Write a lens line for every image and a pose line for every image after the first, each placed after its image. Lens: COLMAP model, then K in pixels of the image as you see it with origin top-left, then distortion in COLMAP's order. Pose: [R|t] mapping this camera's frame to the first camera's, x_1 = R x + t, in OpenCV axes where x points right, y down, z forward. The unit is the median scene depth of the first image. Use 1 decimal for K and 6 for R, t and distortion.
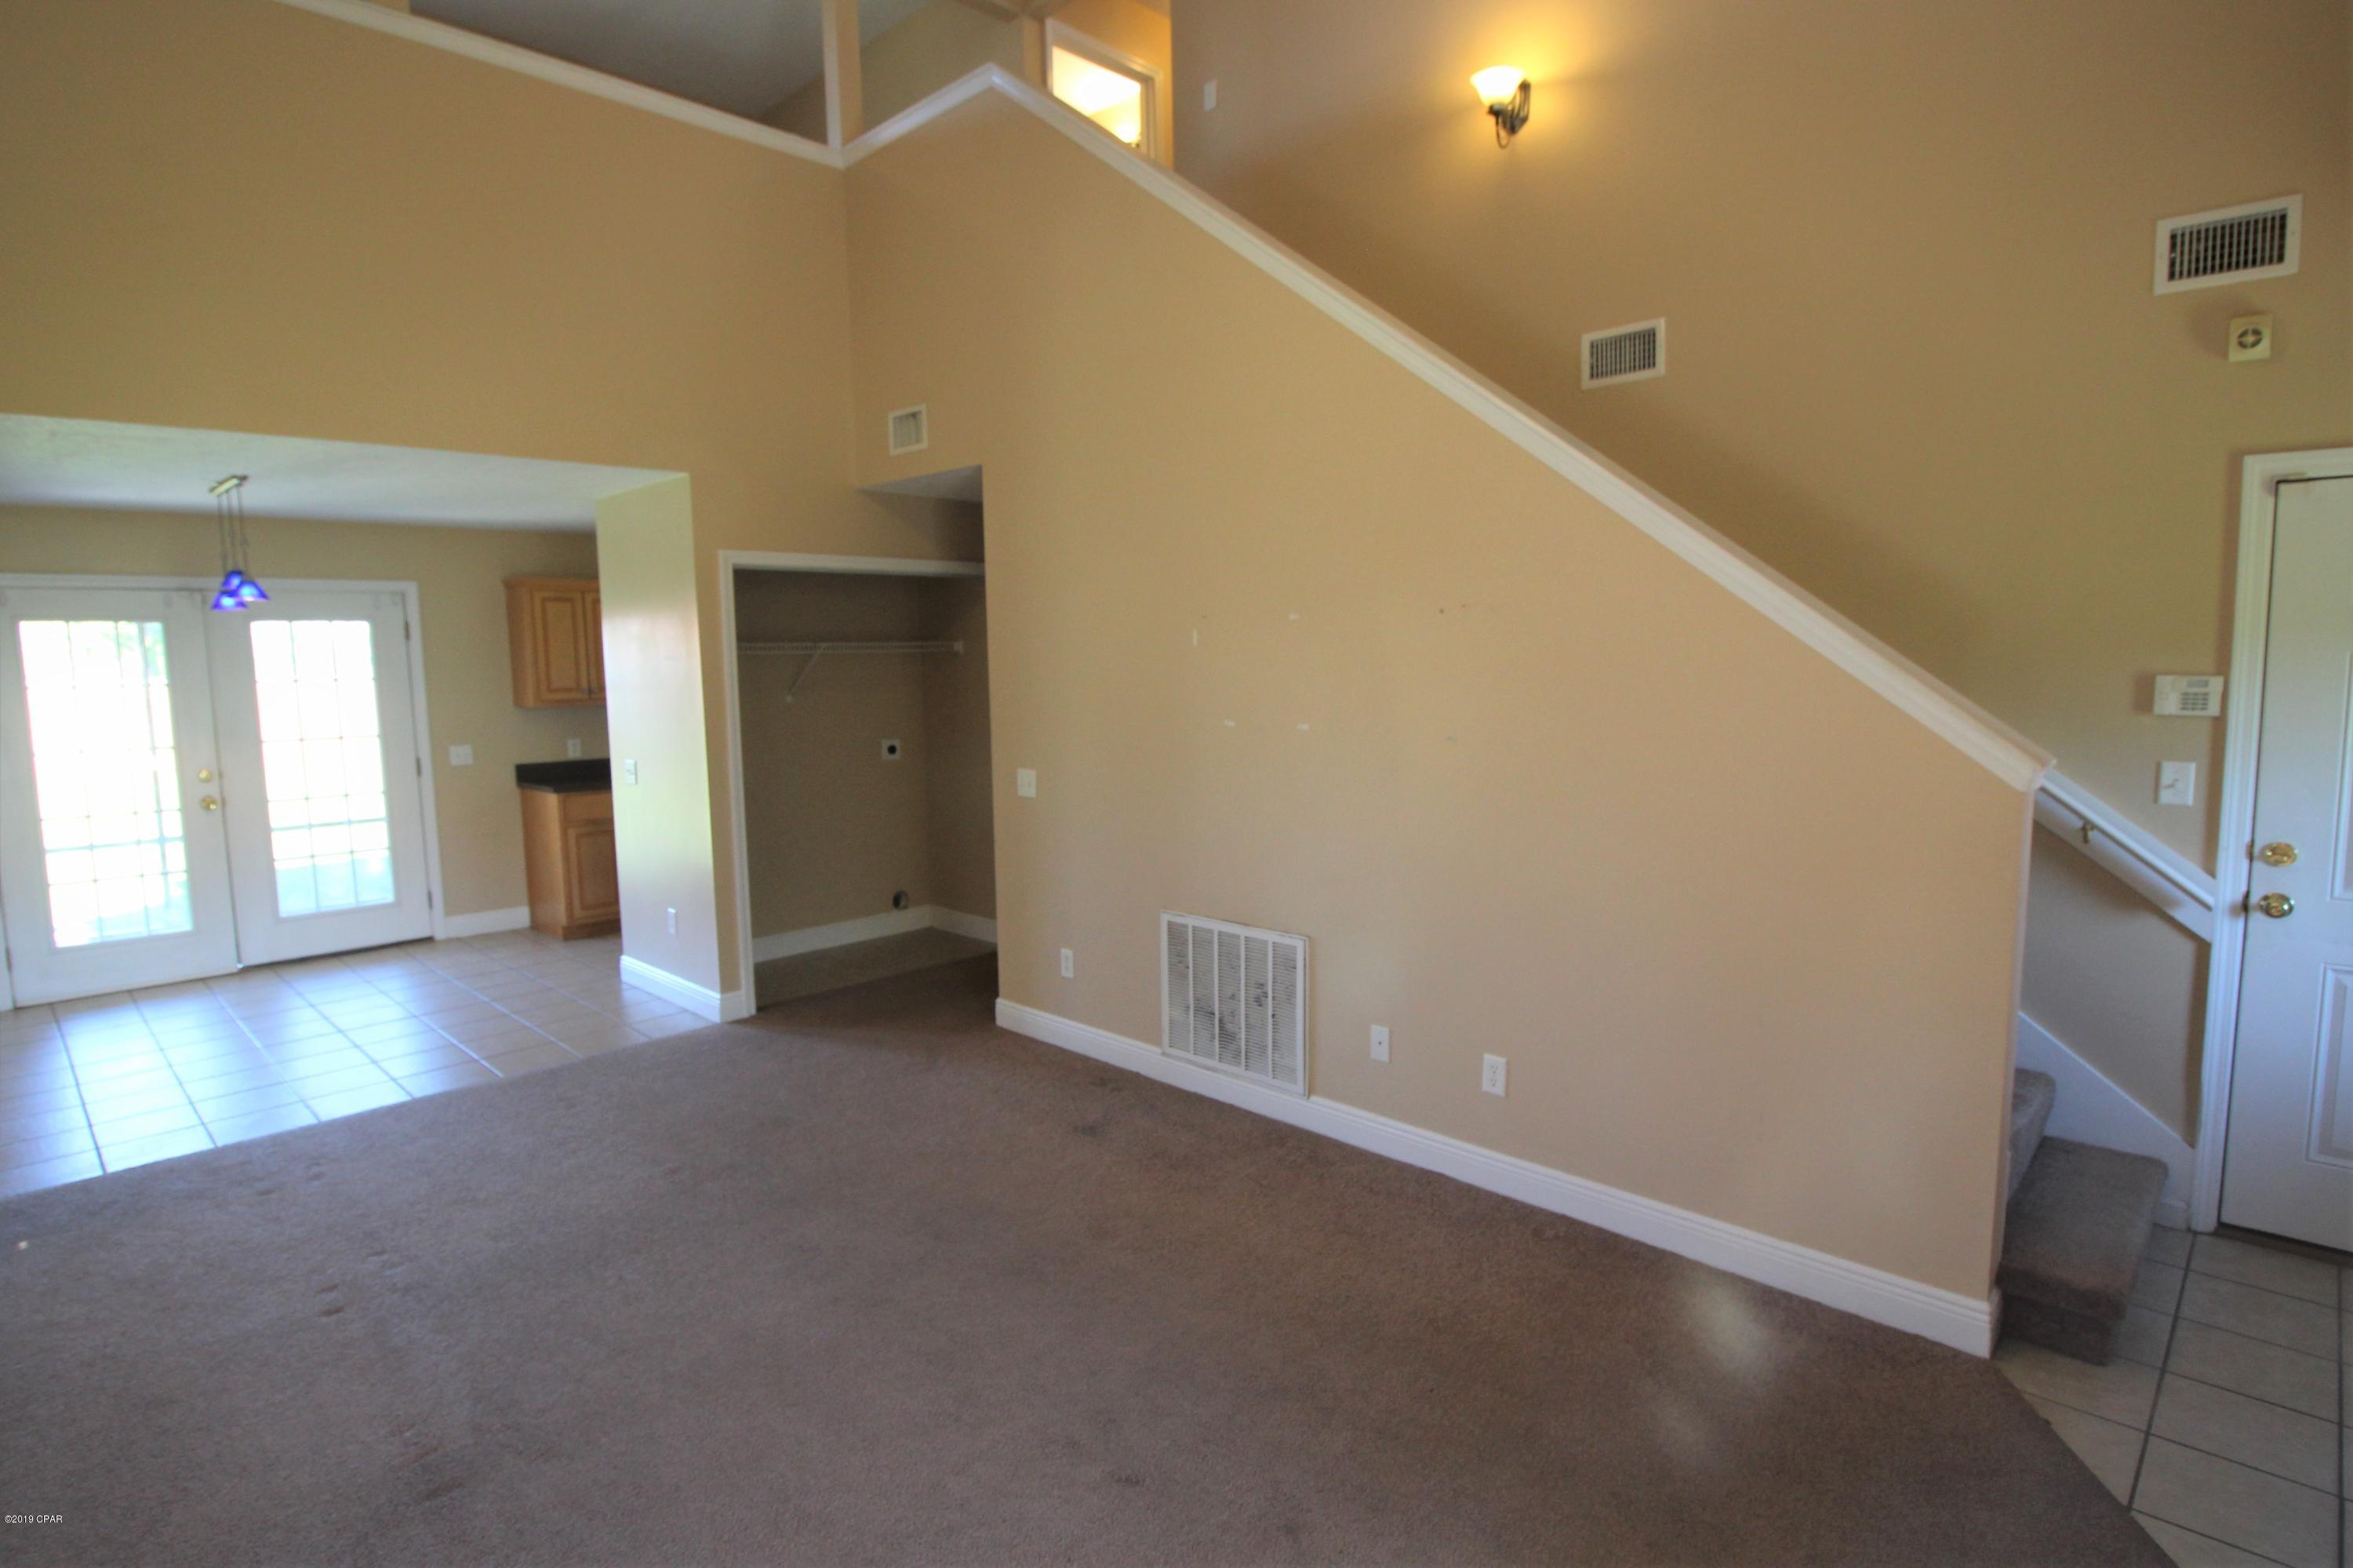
lens RADIAL K [[1204.1, 0, 1167.7], [0, 1204.1, 785.1], [0, 0, 1]] dist [-0.017762, -0.000883]
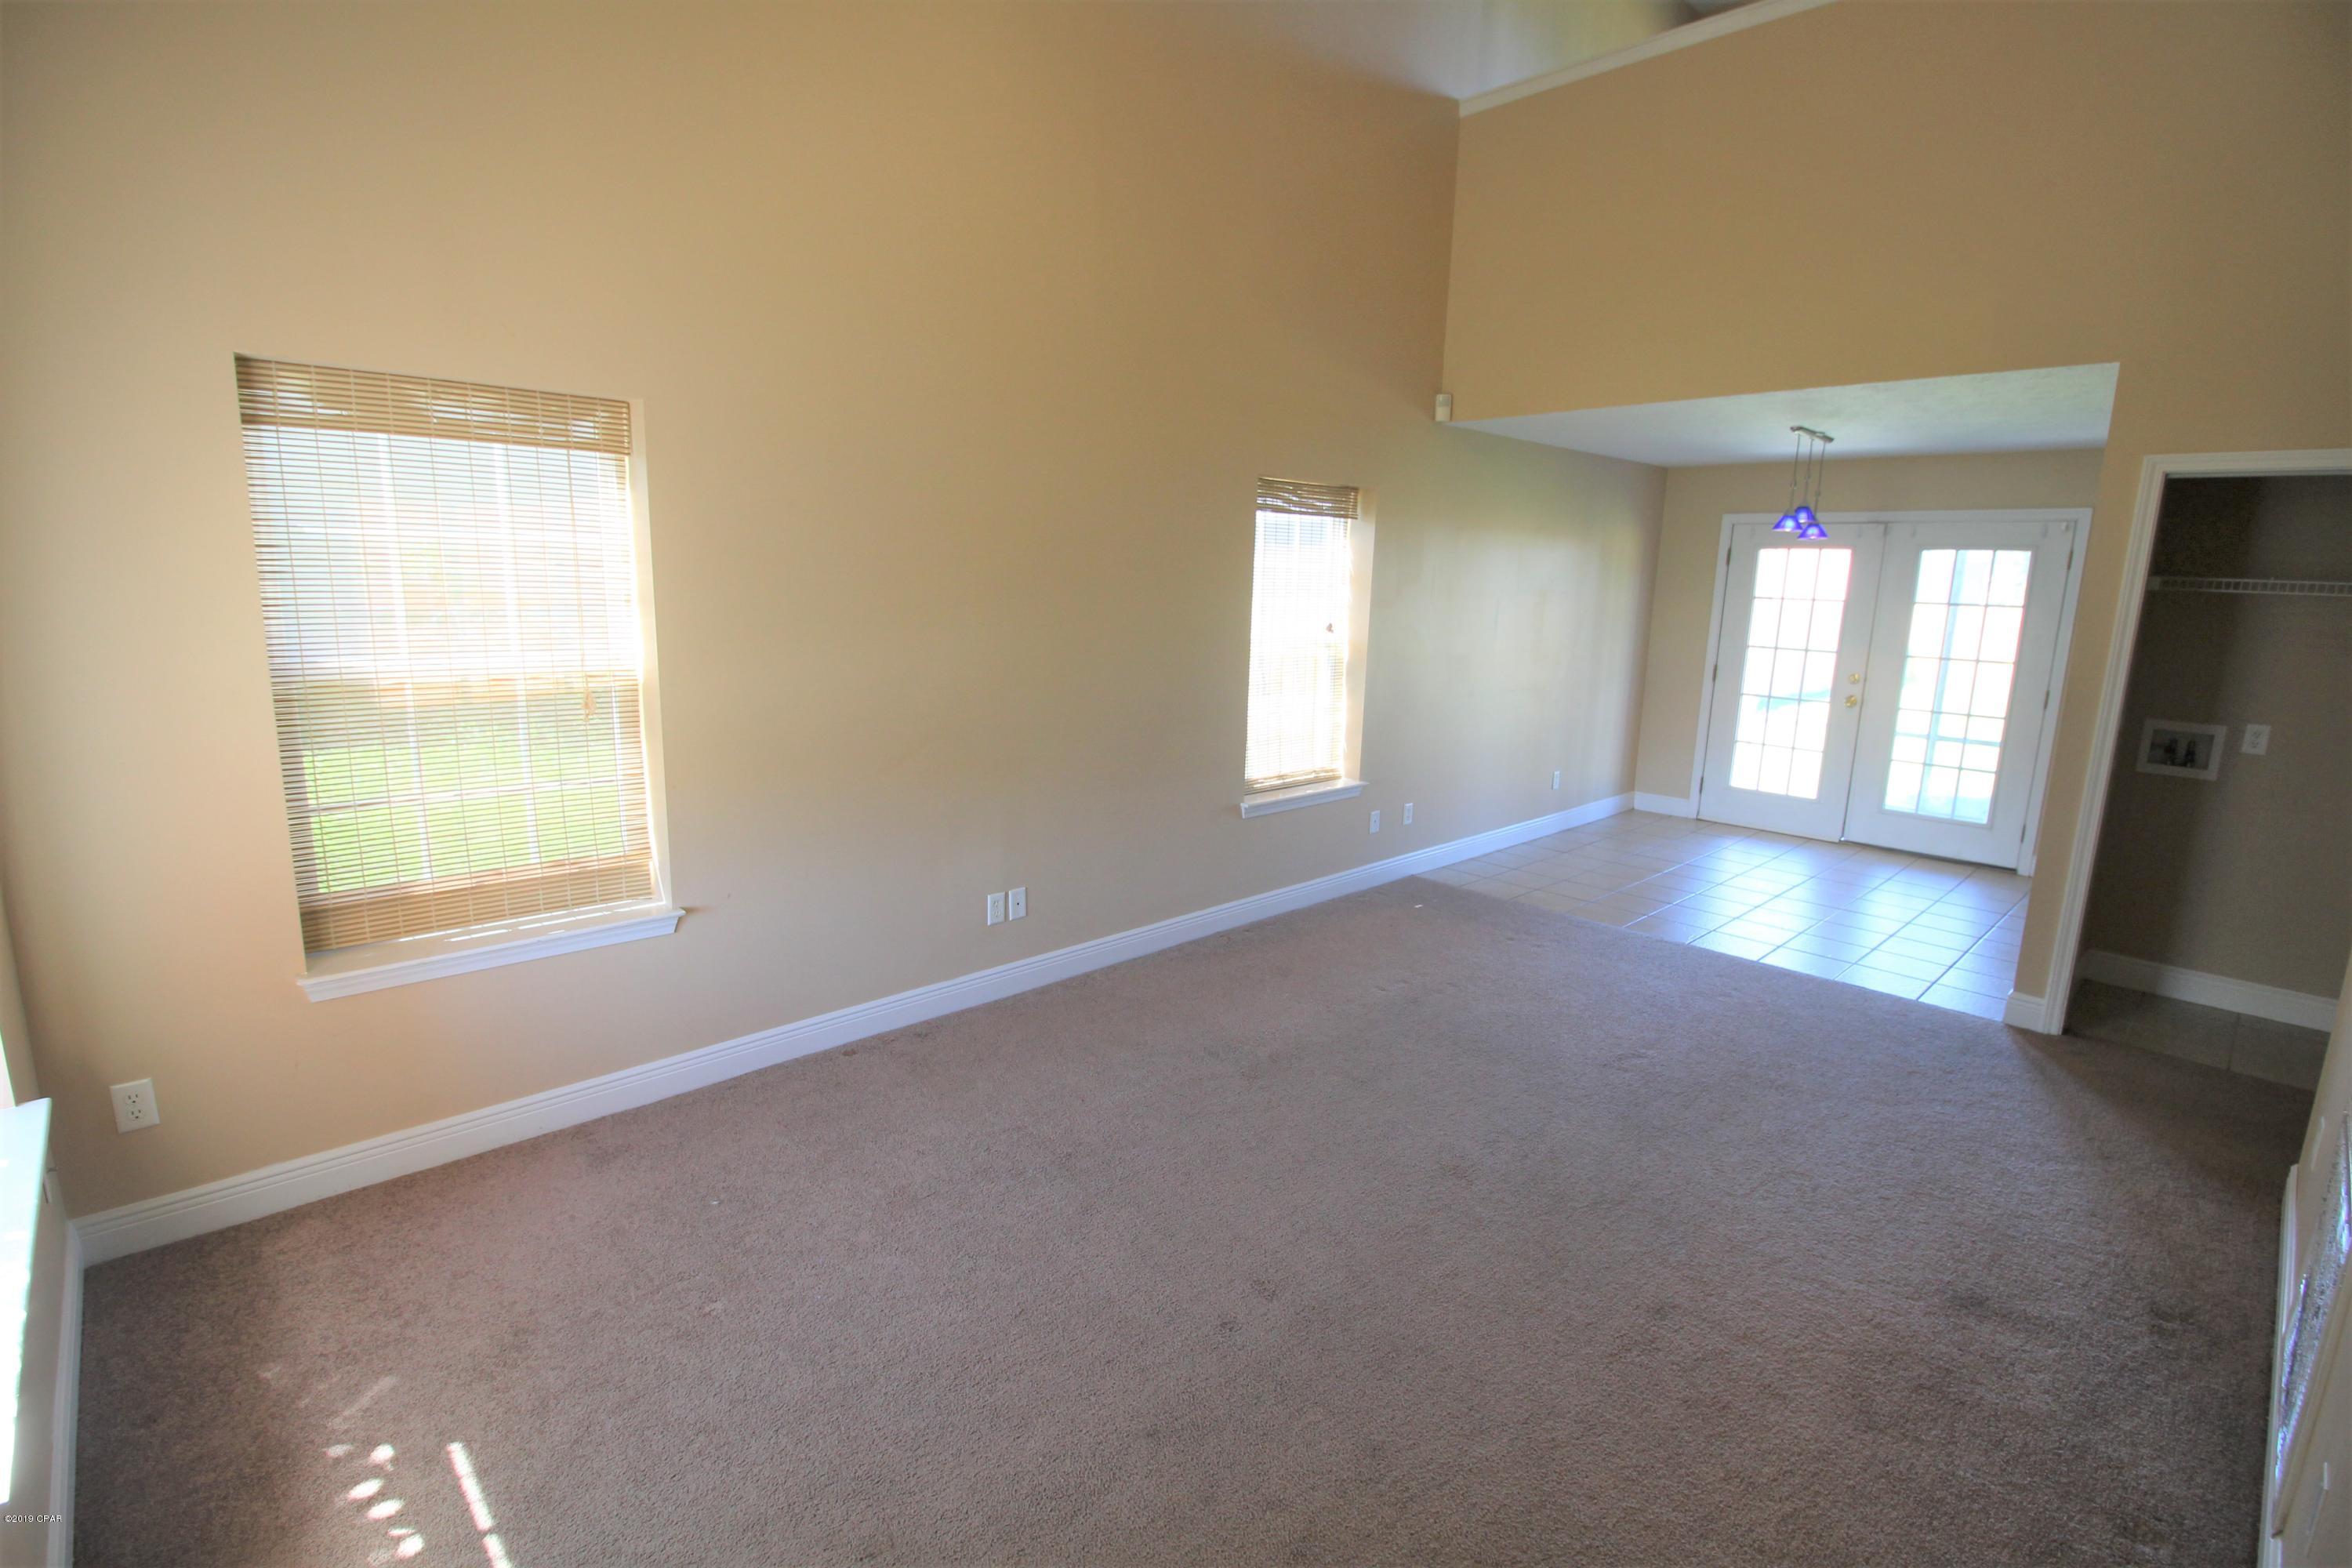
lens RADIAL K [[1092.1, 0, 1160.7], [0, 1092.1, 783.1], [0, 0, 1]] dist [-0.011373, -0.004585]
pose [[-0.049522, 0.204927, -0.977524, 0.317258], [-0.133319, 0.968610, 0.209813, -0.041591], [0.989835, 0.140713, -0.020647, 0.331124]]
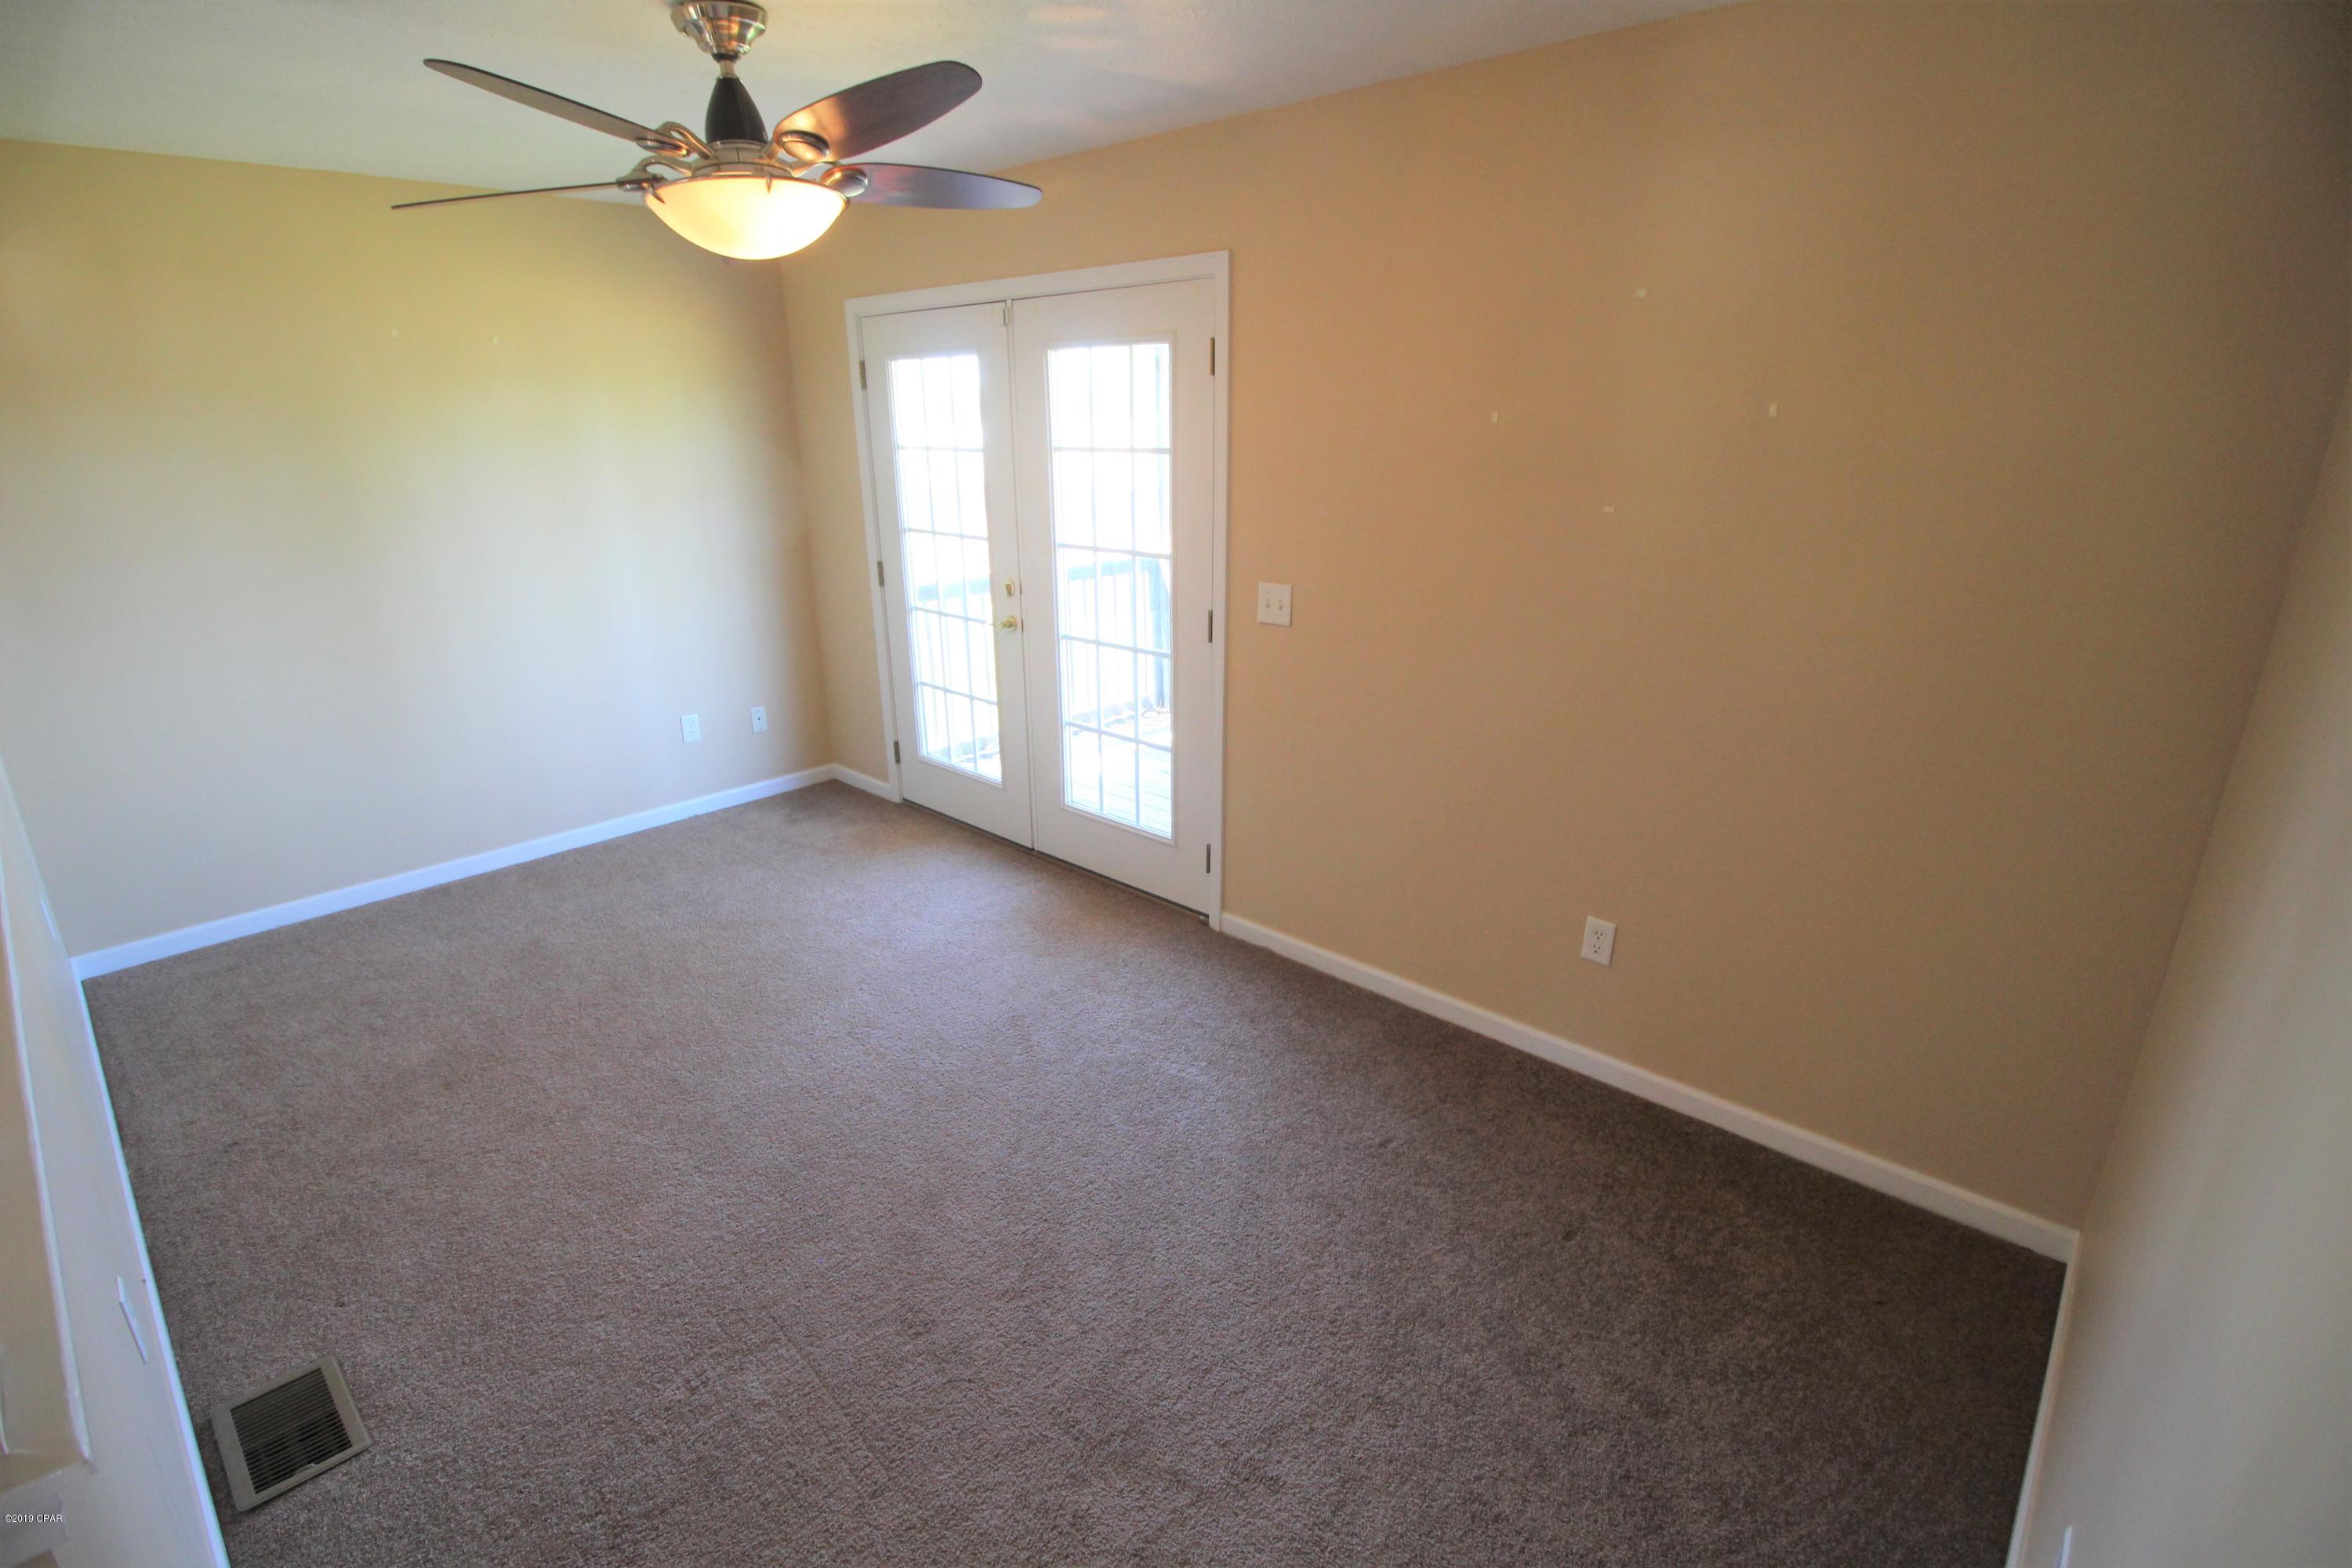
lens RADIAL K [[1092.1, 0, 1163.4], [0, 1092.1, 773.5], [0, 0, 1]] dist [-0.011373, -0.004585]
pose [[0.030632, 0.321149, -0.946533, -0.152887], [-0.117232, 0.941596, 0.315680, -0.113595], [0.992632, 0.101294, 0.066492, 1.031478]]
